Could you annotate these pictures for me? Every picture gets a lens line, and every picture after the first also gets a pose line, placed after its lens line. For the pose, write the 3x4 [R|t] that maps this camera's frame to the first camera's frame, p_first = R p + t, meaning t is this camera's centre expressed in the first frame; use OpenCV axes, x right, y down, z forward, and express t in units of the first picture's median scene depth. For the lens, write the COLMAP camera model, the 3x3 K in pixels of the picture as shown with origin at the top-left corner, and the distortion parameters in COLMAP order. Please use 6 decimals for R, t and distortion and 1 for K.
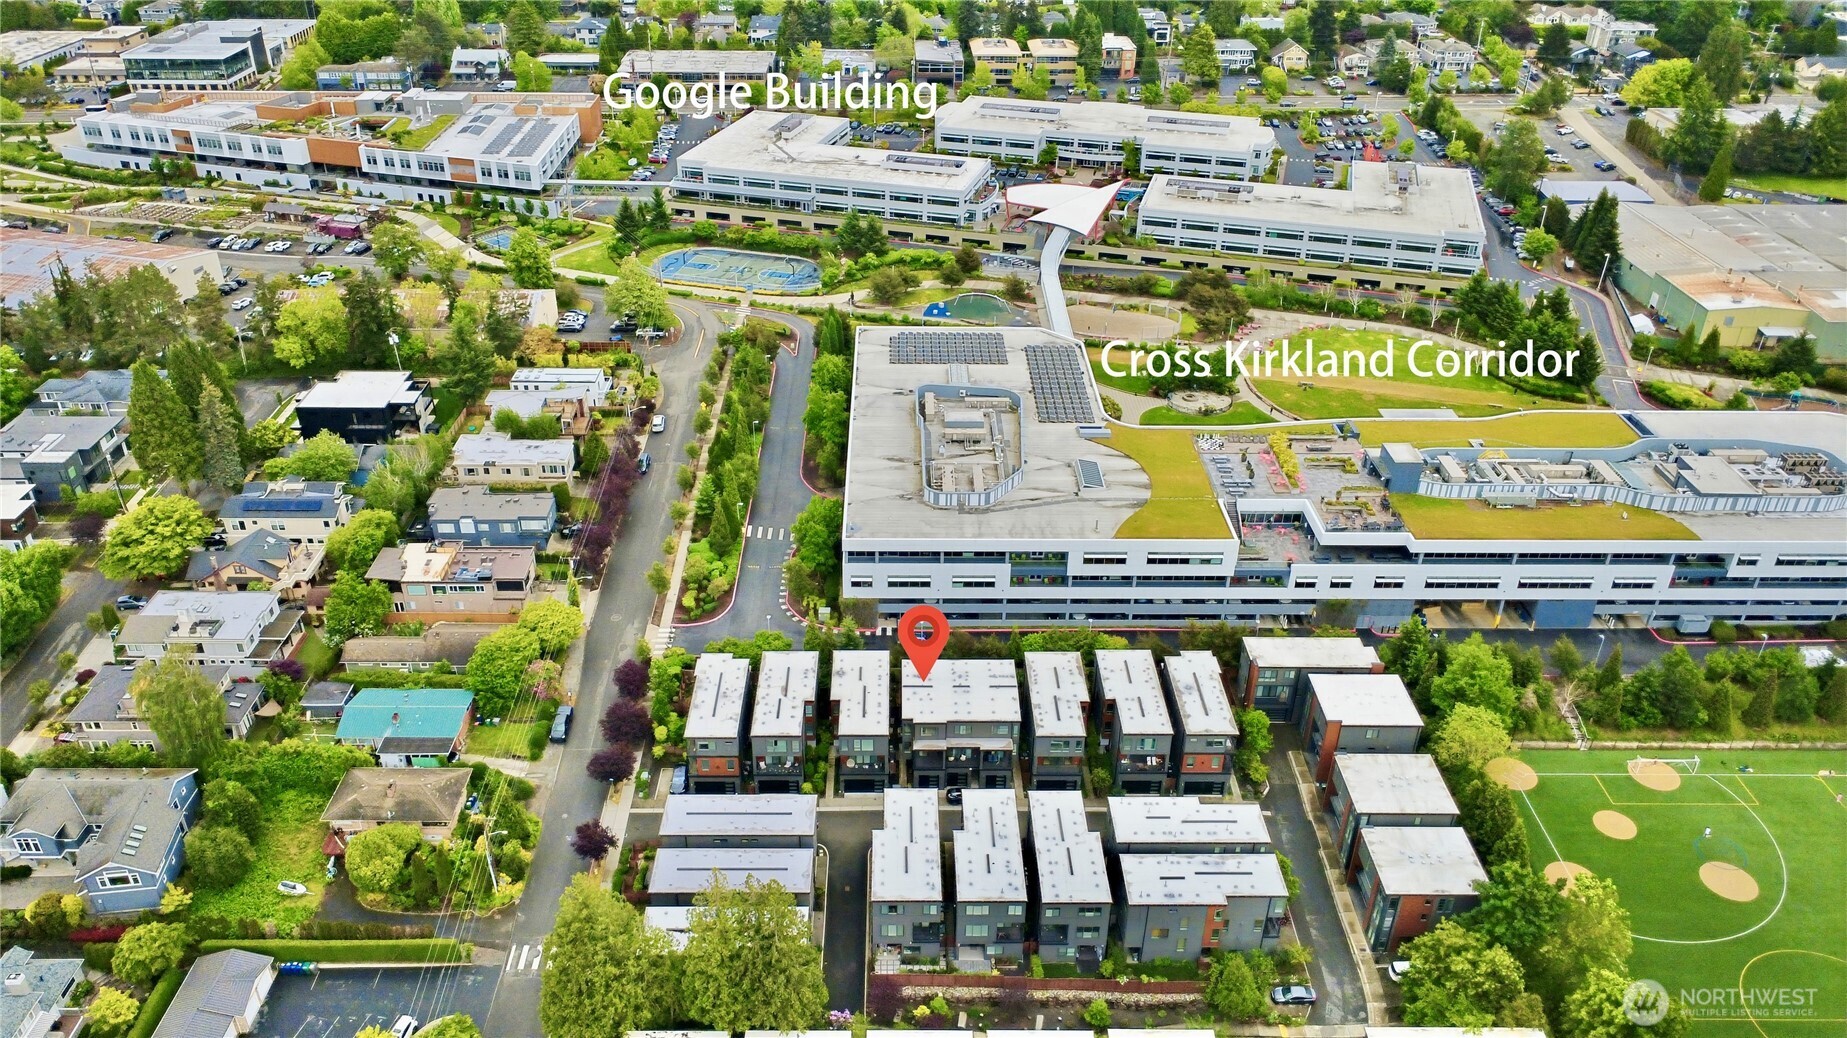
lens RADIAL K [[1340.5, 0, 923.5], [0, 1340.5, 519.0], [0, 0, 1]] dist [-0.000932, -0.008822]
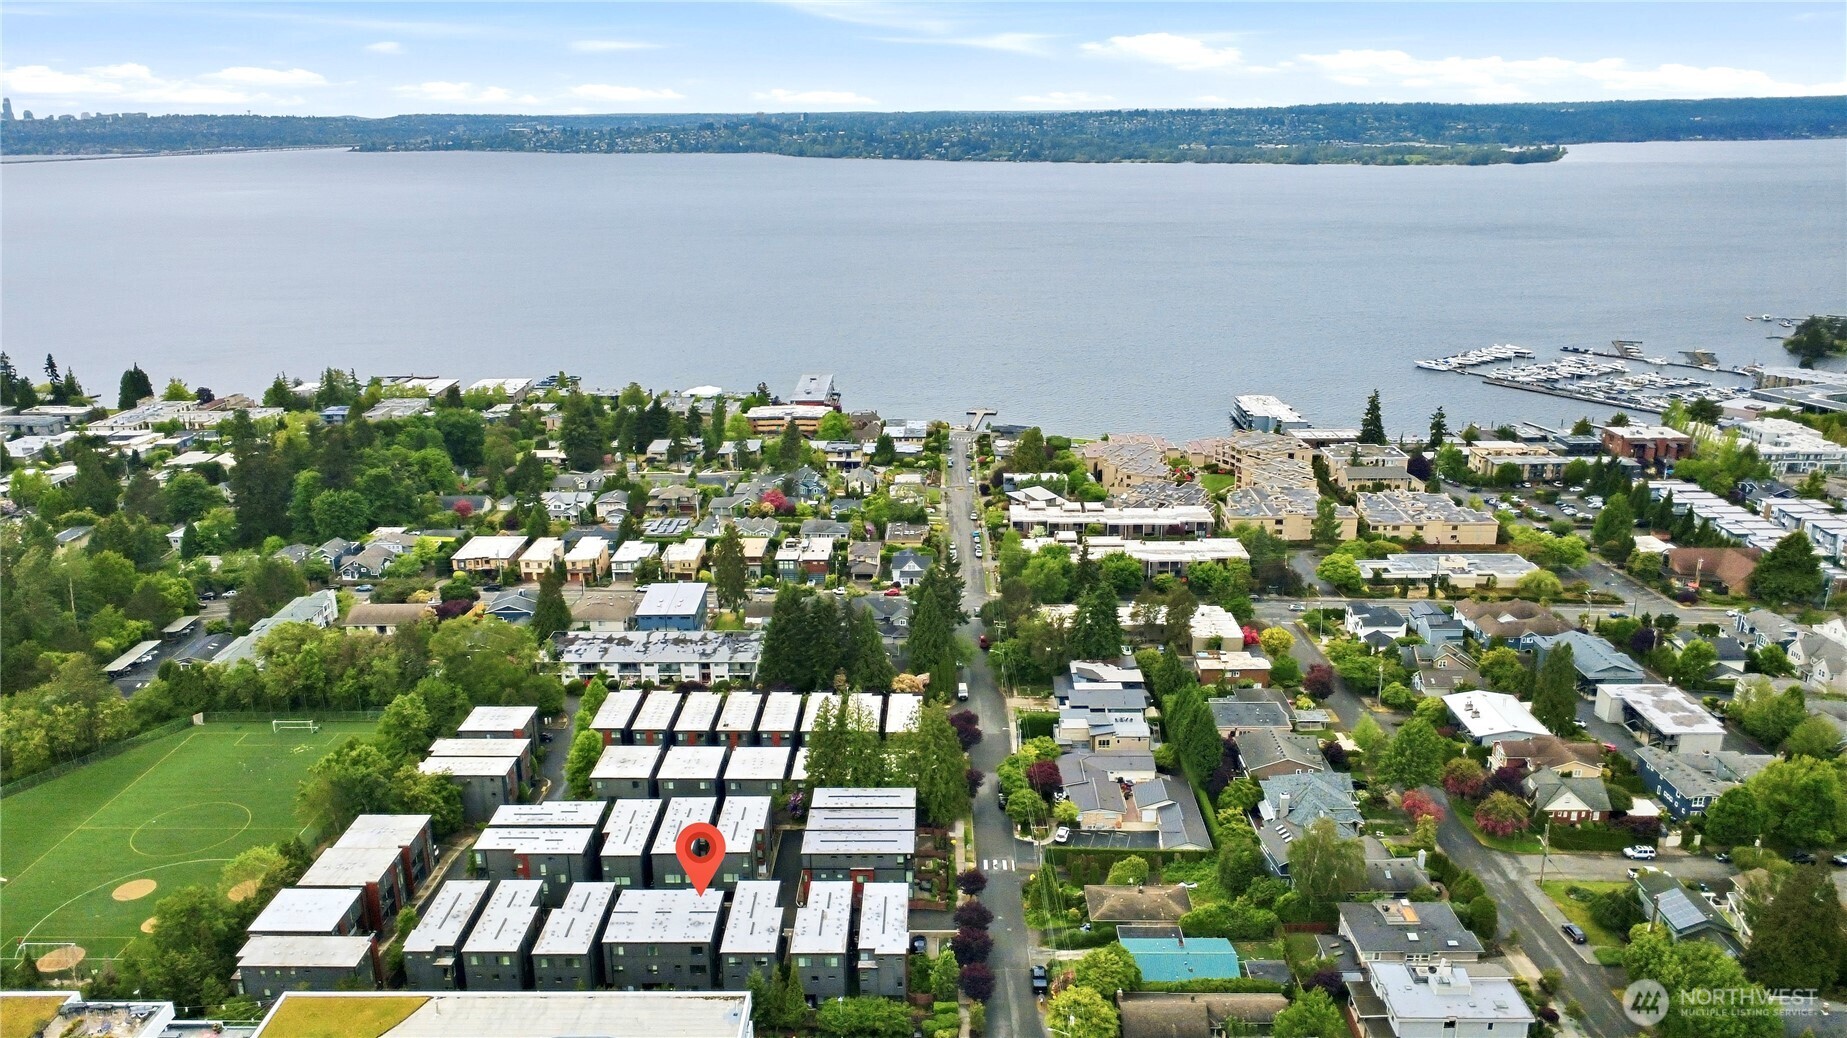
lens RADIAL K [[1340.5, 0, 923.5], [0, 1340.5, 519.0], [0, 0, 1]] dist [-0.000932, -0.008822]
pose [[-0.999631, -0.013282, 0.023681, -0.180556], [0.008418, 0.677599, 0.735383, -0.786767], [-0.025813, 0.735312, -0.677237, 1.312116]]
